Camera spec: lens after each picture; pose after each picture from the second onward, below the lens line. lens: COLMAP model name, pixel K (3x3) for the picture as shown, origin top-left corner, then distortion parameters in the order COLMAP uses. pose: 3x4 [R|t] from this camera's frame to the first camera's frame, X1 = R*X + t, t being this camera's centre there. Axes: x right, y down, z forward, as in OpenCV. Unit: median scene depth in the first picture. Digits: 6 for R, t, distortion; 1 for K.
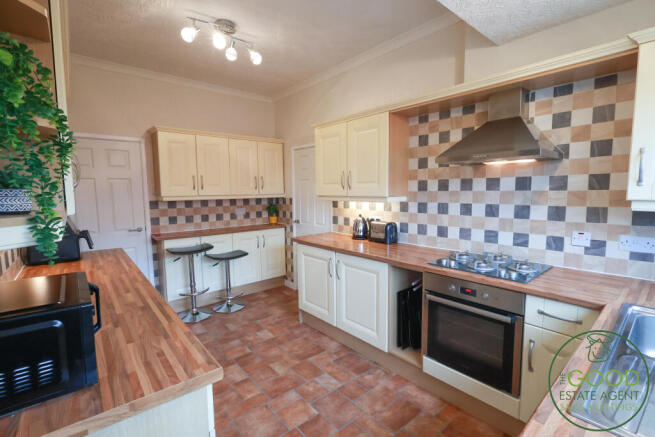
lens RADIAL K [[301.9, 0, 325.6], [0, 301.9, 217.3], [0, 0, 1]] dist [-0.002476, 0.000052]
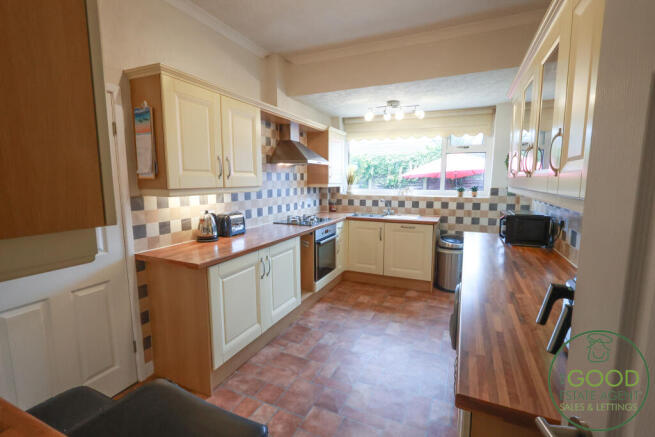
lens RADIAL K [[301.9, 0, 326.6], [0, 301.9, 216.7], [0, 0, 1]] dist [-0.002476, 0.000052]
pose [[-0.429619, -0.097446, 0.897737, -0.886000], [0.094773, 0.983804, 0.152143, -0.101461], [-0.898023, 0.150445, -0.413426, 1.244189]]
